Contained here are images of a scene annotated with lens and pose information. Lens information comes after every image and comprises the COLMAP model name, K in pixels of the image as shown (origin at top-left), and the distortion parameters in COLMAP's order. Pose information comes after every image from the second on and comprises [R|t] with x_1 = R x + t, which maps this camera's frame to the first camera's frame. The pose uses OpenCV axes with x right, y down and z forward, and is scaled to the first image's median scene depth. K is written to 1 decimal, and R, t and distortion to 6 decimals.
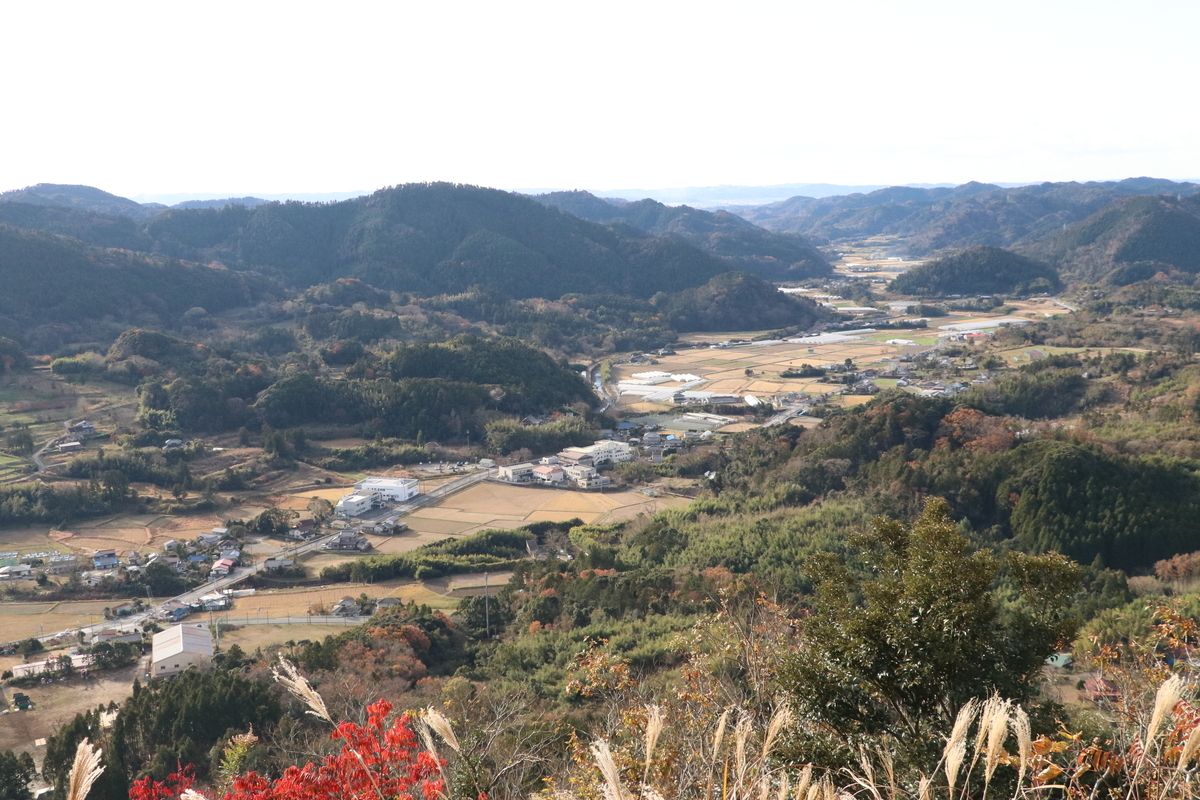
lens RADIAL K [[1373.6, 0, 600.0], [0, 1373.6, 400.0], [0, 0, 1]] dist [-0.083194, 0.347749]
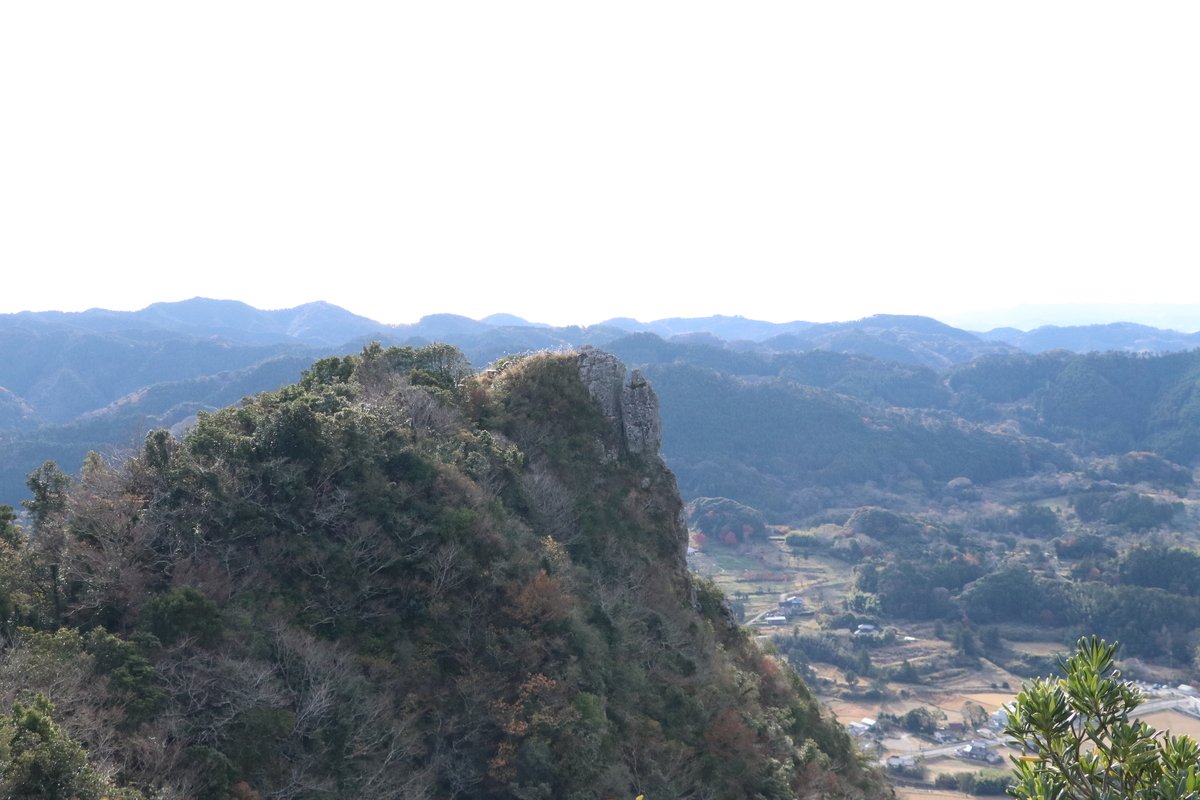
lens RADIAL K [[1653.9, 0, 600.0], [0, 1653.9, 400.0], [0, 0, 1]] dist [-0.009701, 0.489108]
pose [[0.837456, 0.038054, -0.545178, 0.186779], [-0.085526, 0.994407, -0.061967, -0.043345], [0.539770, 0.098522, 0.836027, -0.165638]]
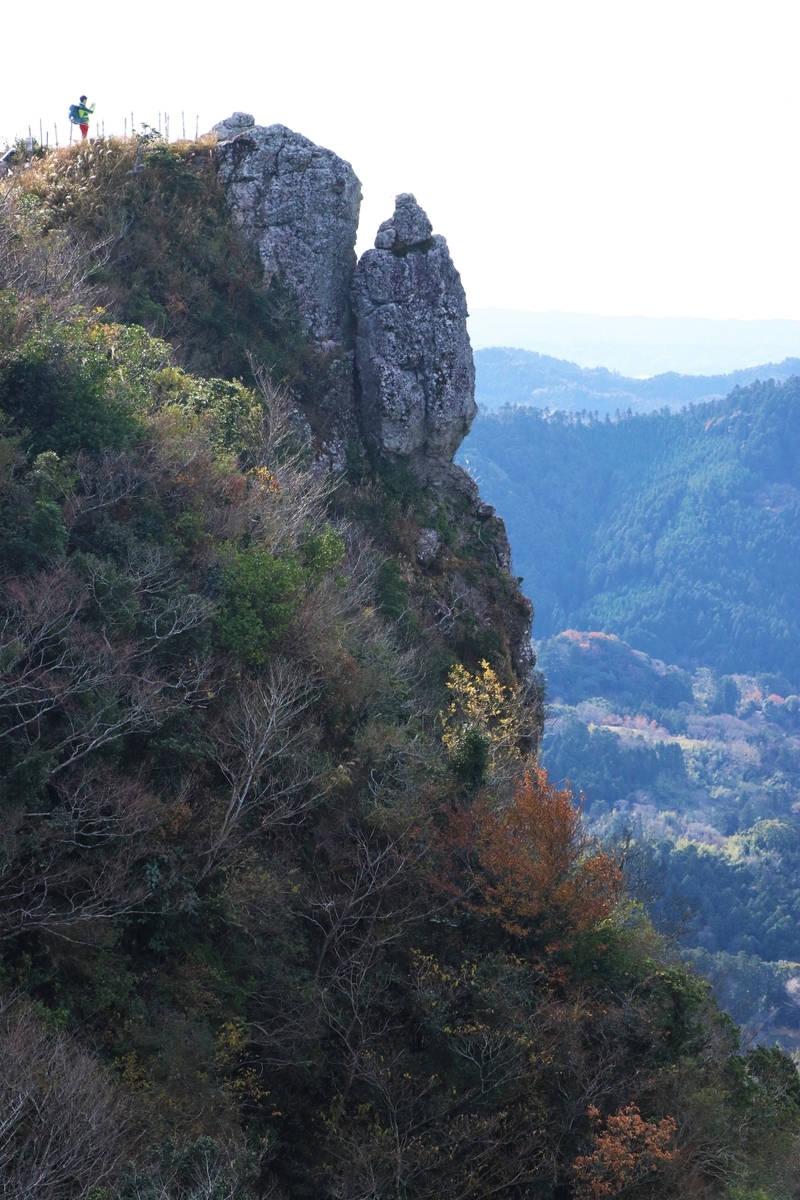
lens RADIAL K [[3848.9, 0, 400.0], [0, 3848.9, 600.0], [0, 0, 1]] dist [0.716178, -0.449291]
pose [[0.956023, 0.067896, -0.285325, 0.141541], [-0.089716, 0.993903, -0.064097, -0.036588], [0.279233, 0.086877, 0.956285, -0.147363]]
